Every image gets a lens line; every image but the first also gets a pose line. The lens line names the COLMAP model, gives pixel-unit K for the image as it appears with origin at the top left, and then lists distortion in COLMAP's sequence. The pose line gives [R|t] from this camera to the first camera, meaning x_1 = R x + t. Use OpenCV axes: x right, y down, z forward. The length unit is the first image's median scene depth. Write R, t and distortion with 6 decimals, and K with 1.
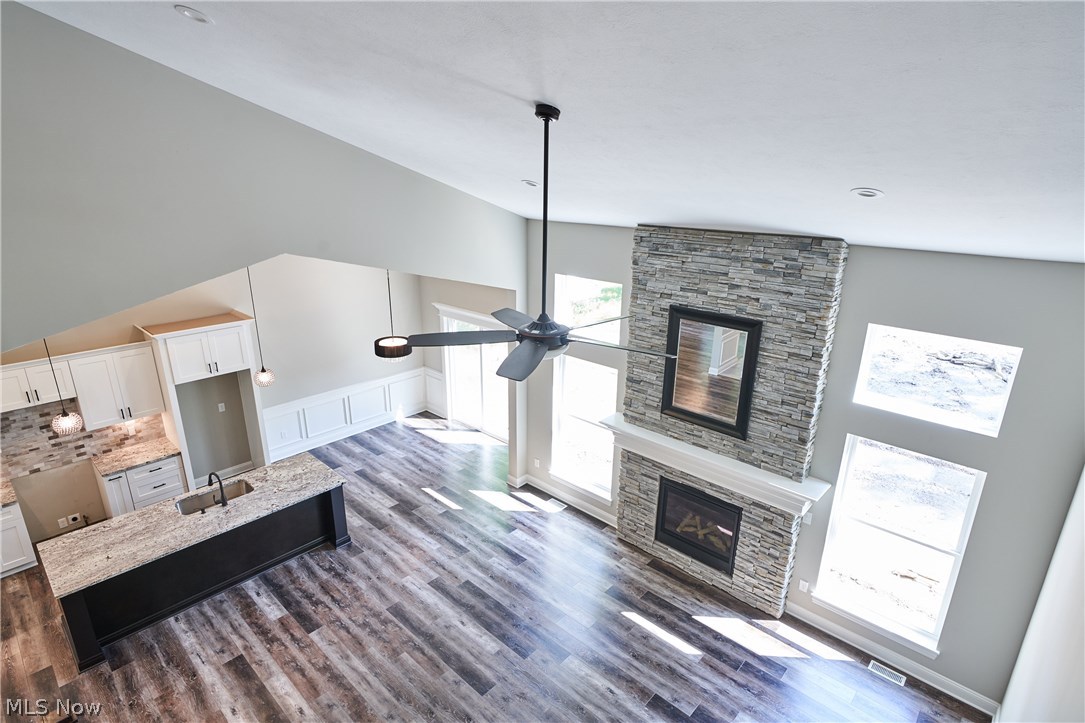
lens RADIAL K [[562.4, 0, 539.9], [0, 562.4, 363.5], [0, 0, 1]] dist [-0.000132, -0.000236]
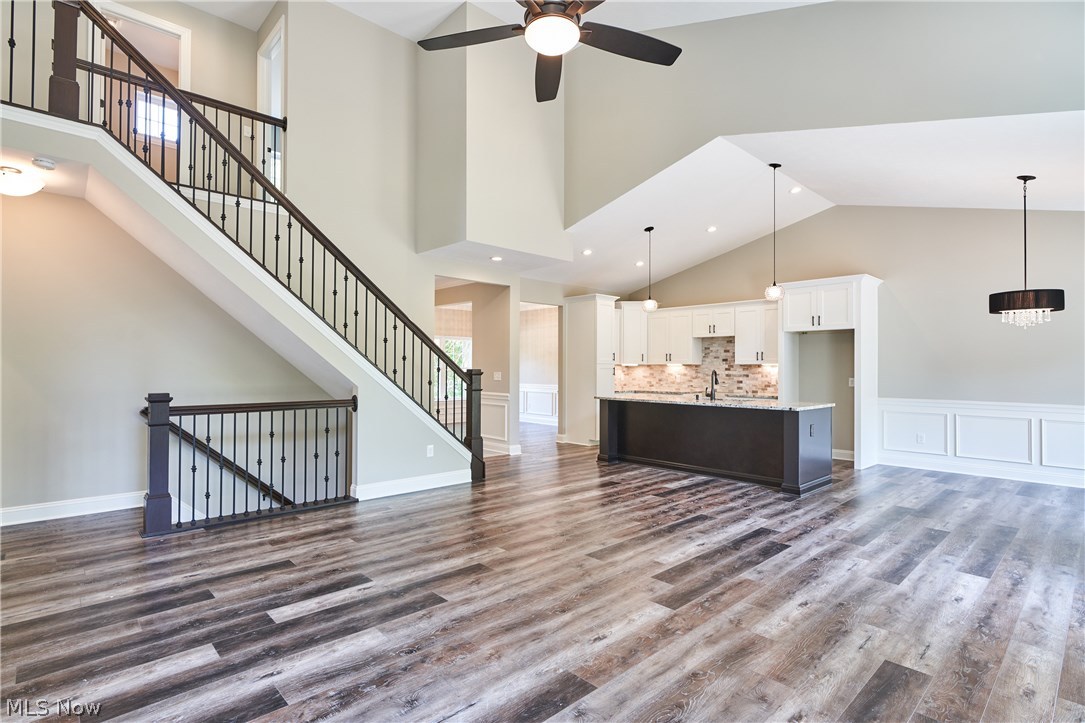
lens RADIAL K [[532.5, 0, 543.0], [0, 532.5, 361.2], [0, 0, 1]] dist [-0.001625, 0.001548]
pose [[-0.068203, -0.022602, -0.997415, 0.545459], [-0.321292, 0.946980, 0.000510, 0.301023], [0.944521, 0.320497, -0.071849, 0.772874]]
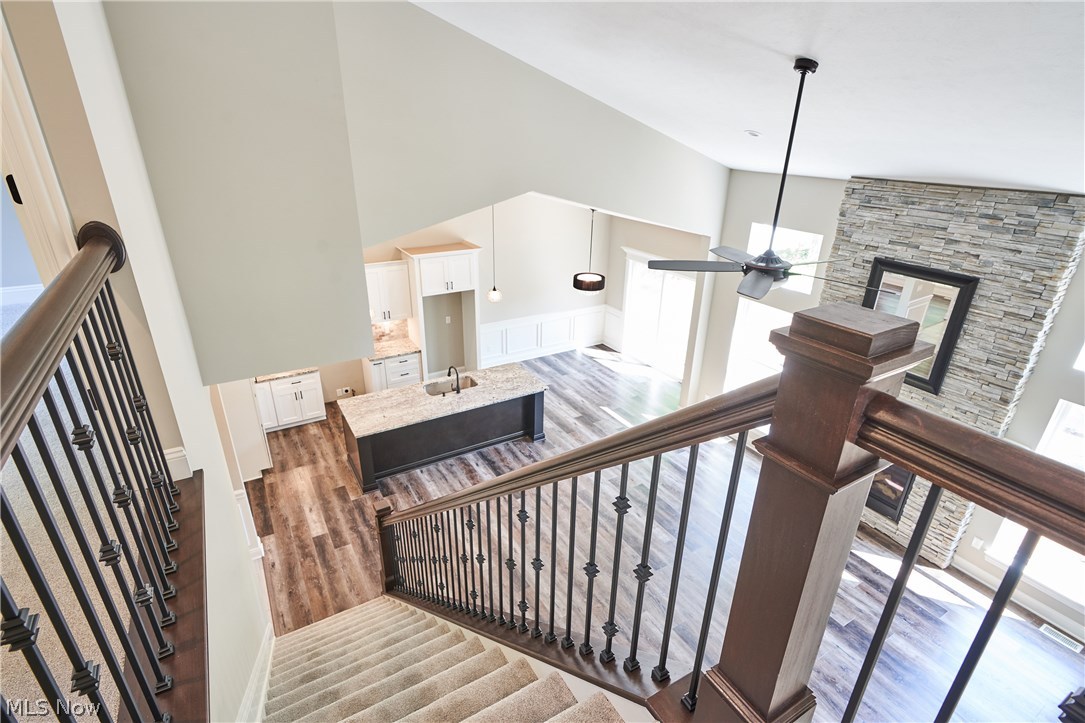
lens RADIAL K [[532.5, 0, 543.1], [0, 532.5, 362.8], [0, 0, 1]] dist [-0.001625, 0.001548]
pose [[0.961089, 0.117650, -0.249933, -0.086217], [-0.094587, 0.990236, 0.102404, 0.045059], [0.259541, -0.074779, 0.962833, -0.112864]]
